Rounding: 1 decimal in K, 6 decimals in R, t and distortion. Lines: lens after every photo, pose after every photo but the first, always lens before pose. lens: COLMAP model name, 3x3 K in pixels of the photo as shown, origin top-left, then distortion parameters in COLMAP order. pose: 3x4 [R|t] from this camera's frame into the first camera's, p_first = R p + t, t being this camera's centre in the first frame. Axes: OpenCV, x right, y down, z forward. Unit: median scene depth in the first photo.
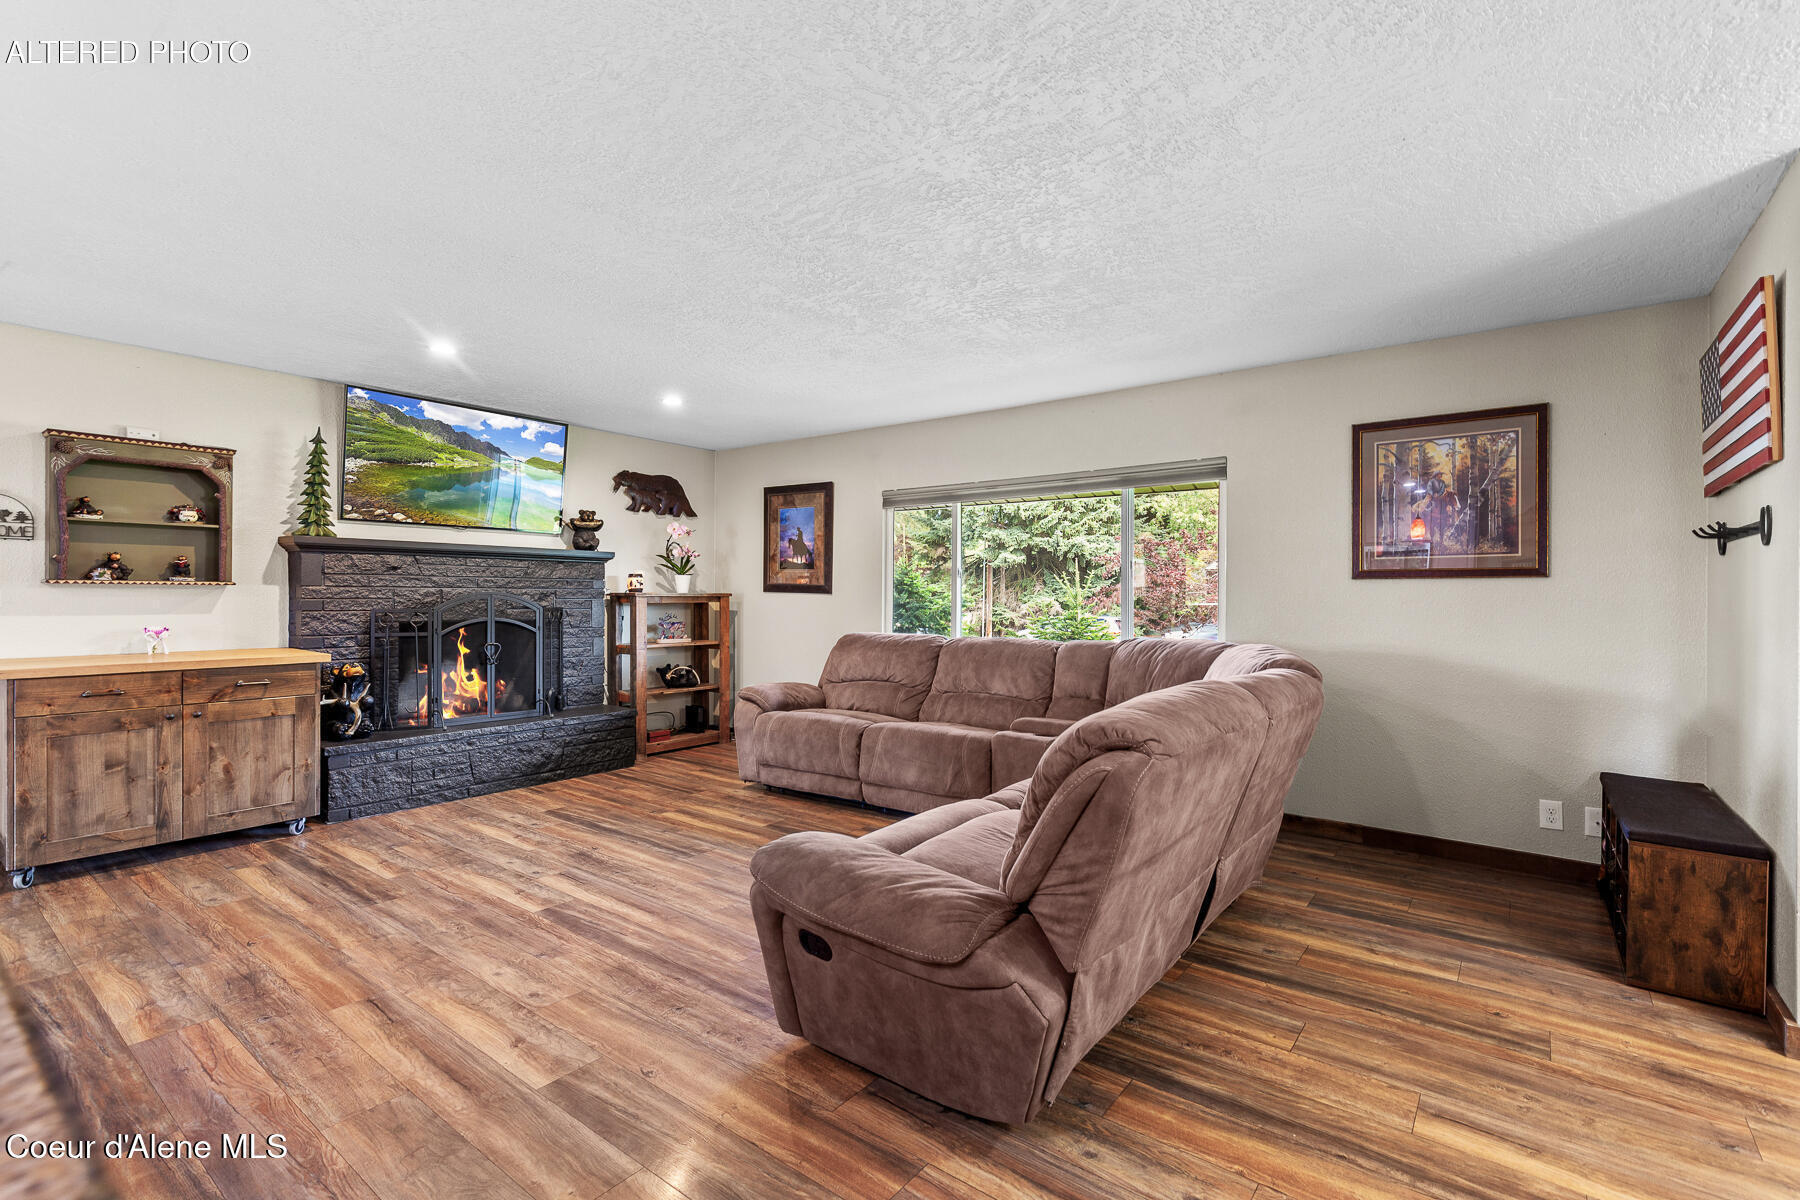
lens RADIAL K [[816.0, 0, 900.7], [0, 816.0, 598.1], [0, 0, 1]] dist [0.006301, -0.000758]
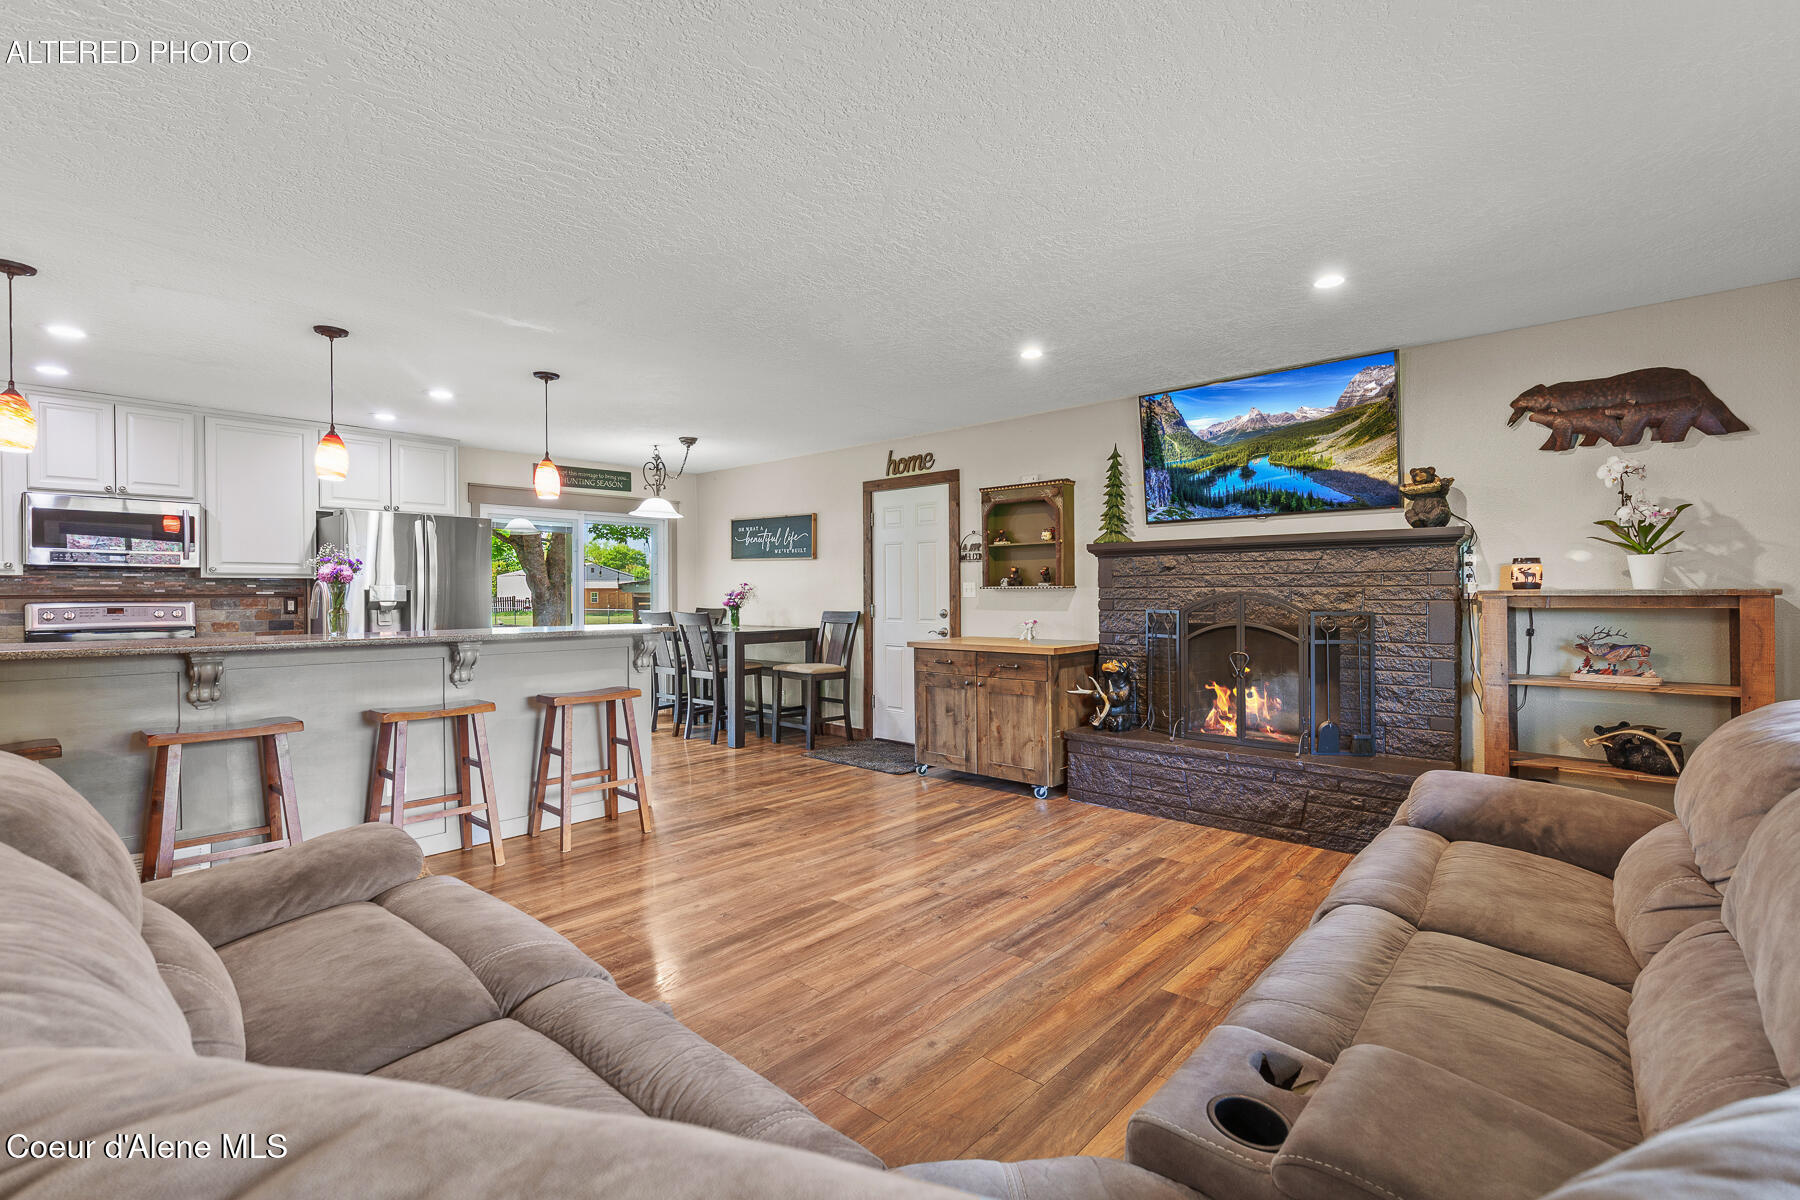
lens RADIAL K [[816.0, 0, 914.2], [0, 816.0, 598.0], [0, 0, 1]] dist [0.006301, -0.000758]
pose [[-0.074180, 0.000536, -0.997245, 0.493696], [0.000883, 0.999999, 0.000472, -0.002137], [0.997244, -0.000845, -0.074181, 0.991551]]
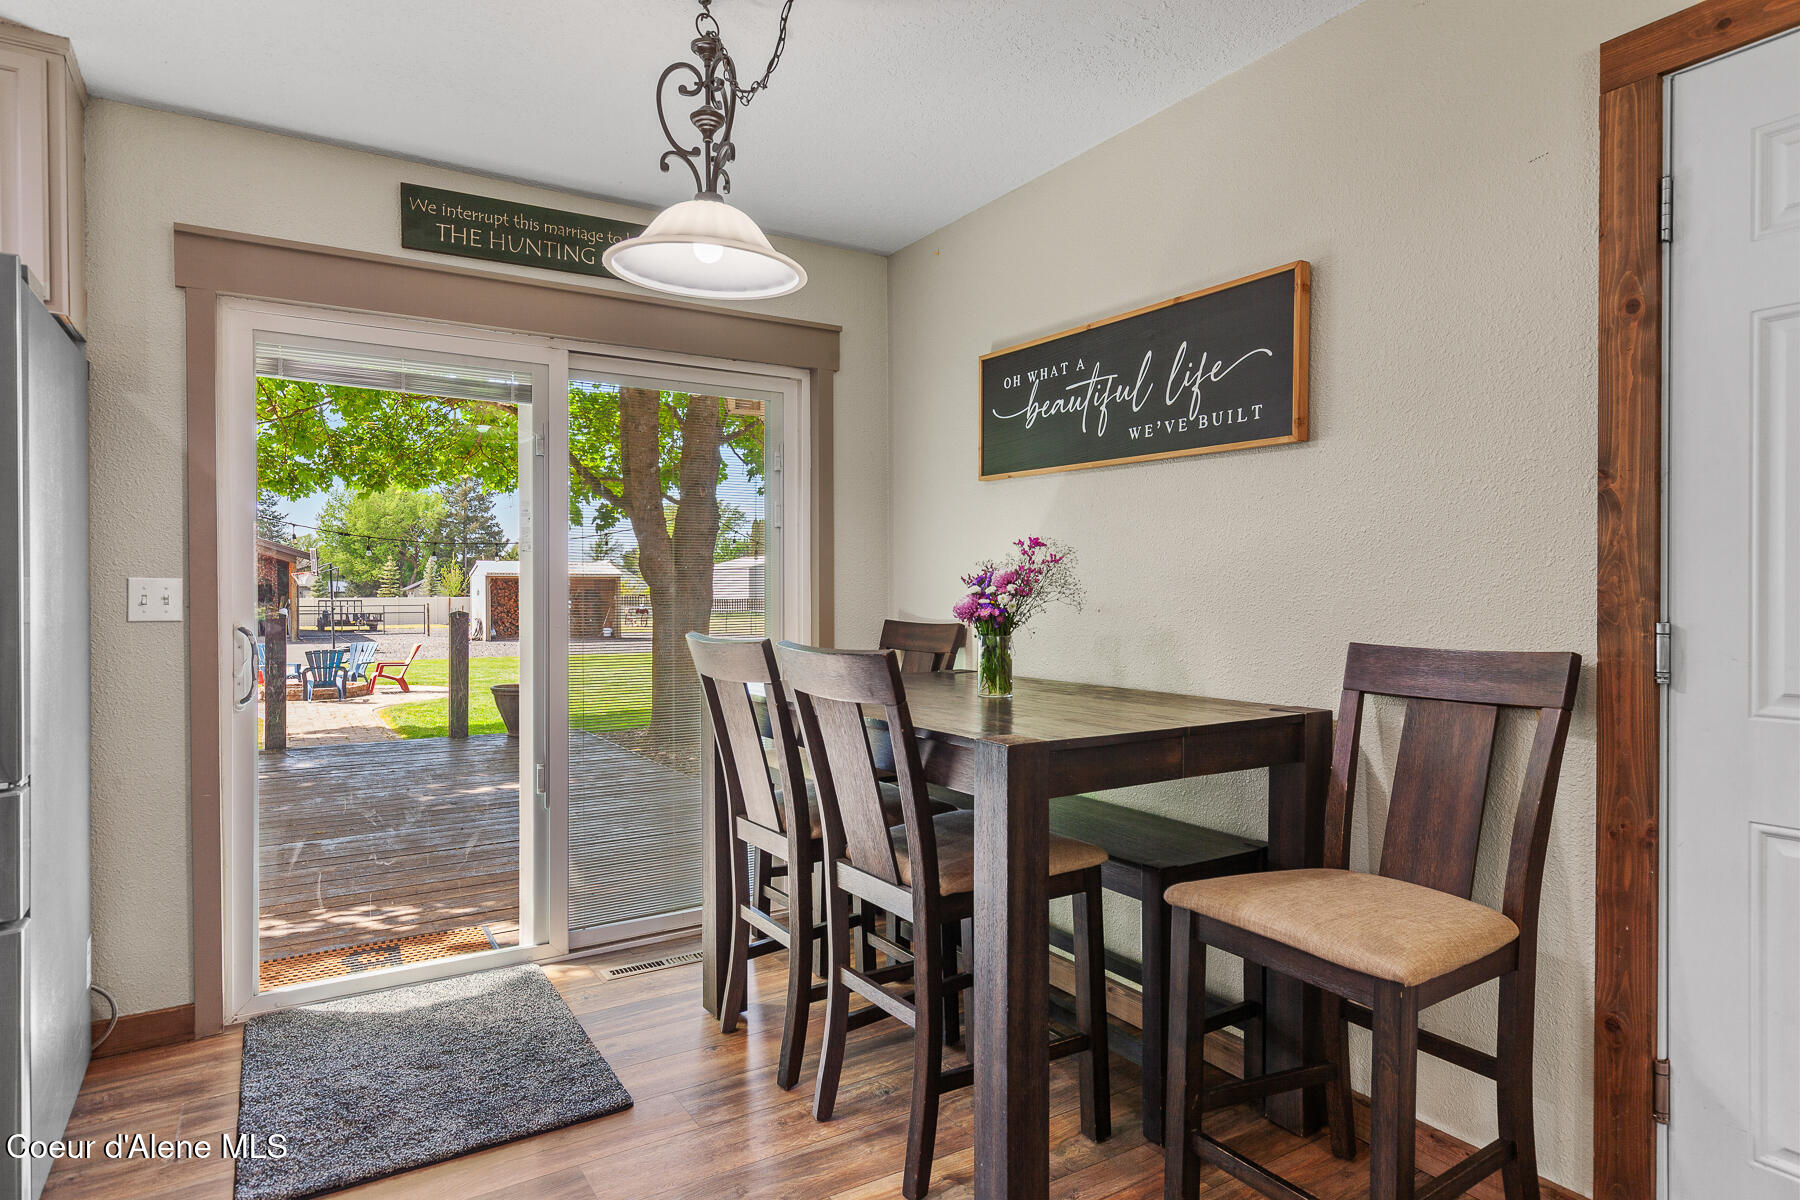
lens RADIAL K [[1019.3, 0, 917.7], [0, 1019.3, 601.7], [0, 0, 1]] dist [0.004837, -0.001180]
pose [[-0.334295, 0.001124, -0.942468, -0.726186], [-0.003598, 0.999990, 0.002469, 0.003611], [0.942462, 0.004216, -0.334288, 0.607528]]
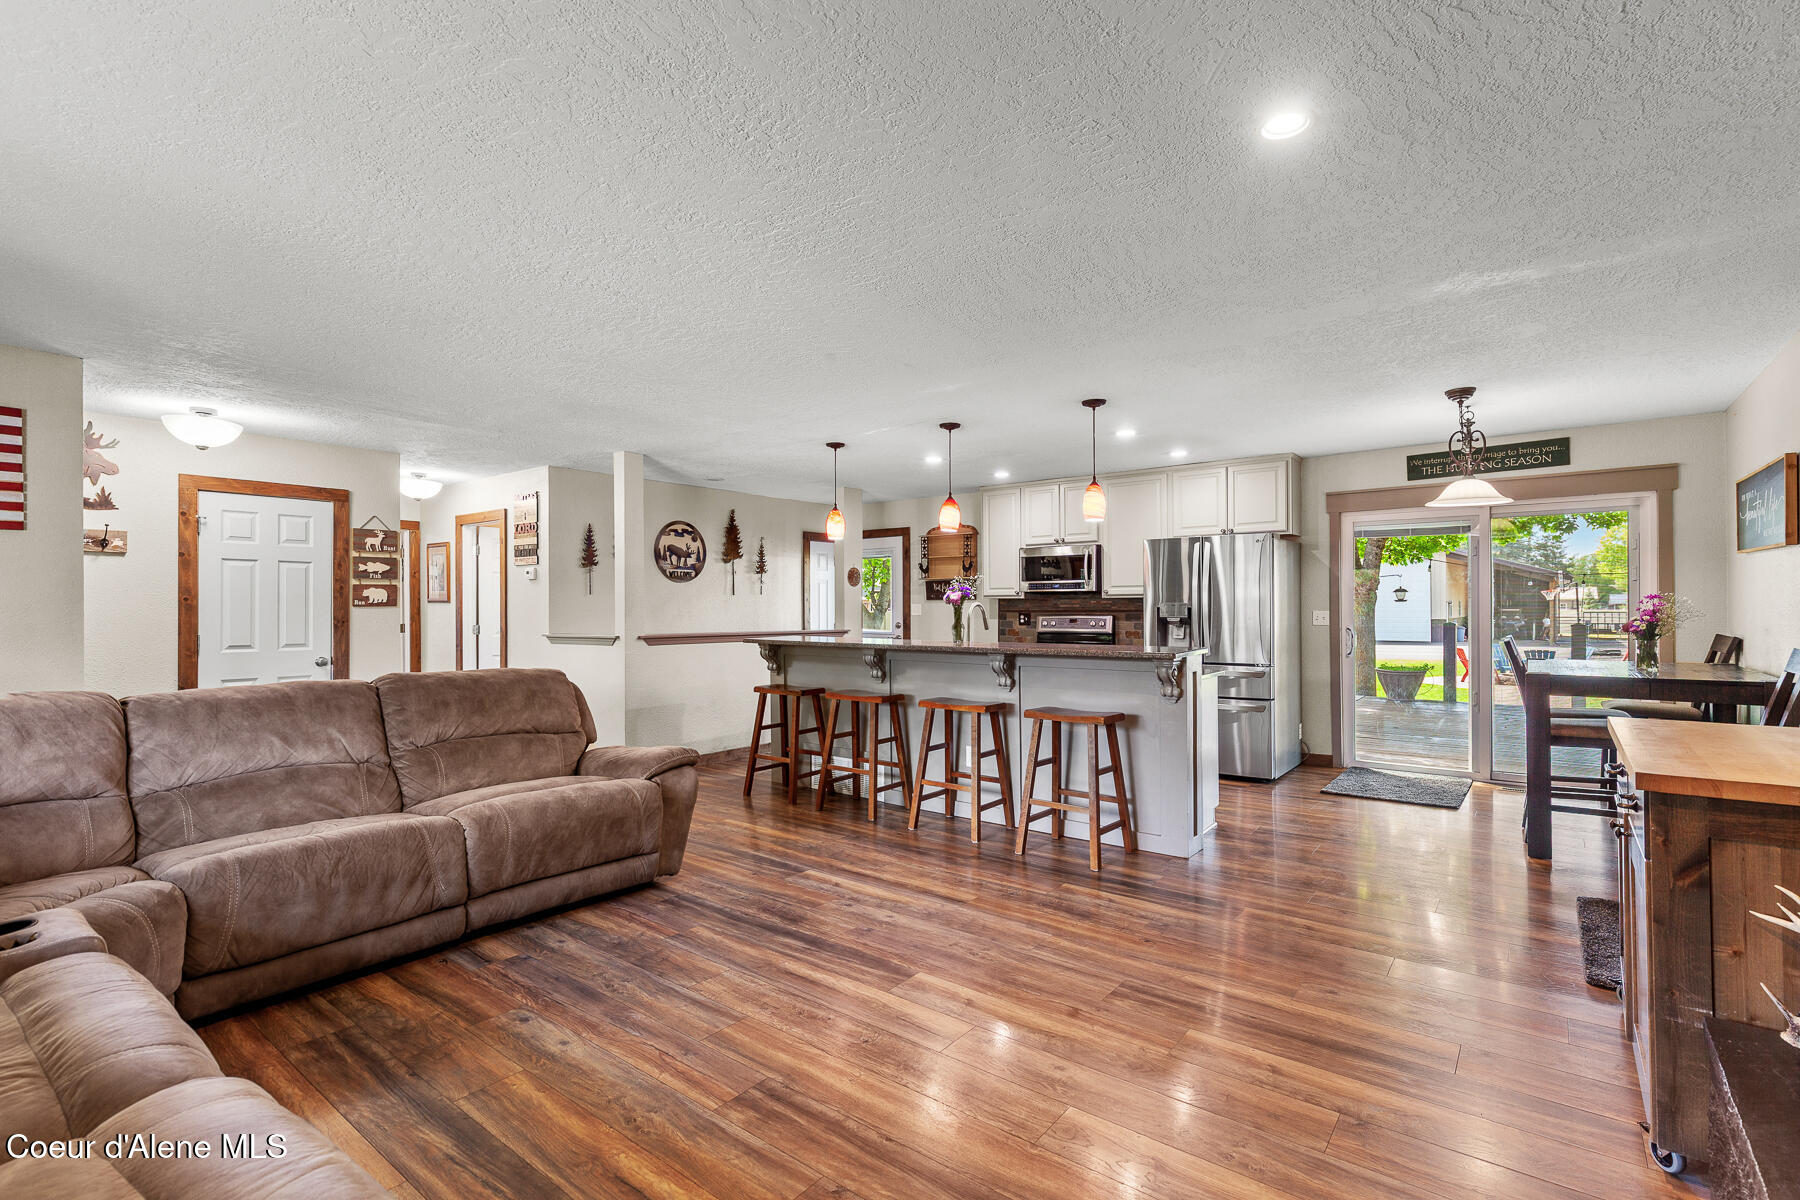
lens RADIAL K [[816.0, 0, 888.4], [0, 816.0, 603.8], [0, 0, 1]] dist [0.006301, -0.000758]
pose [[-0.999674, -0.001777, 0.025458, -0.365527], [-0.001879, 0.999990, -0.004000, -0.015332], [-0.025451, -0.004047, -0.999668, 1.588894]]
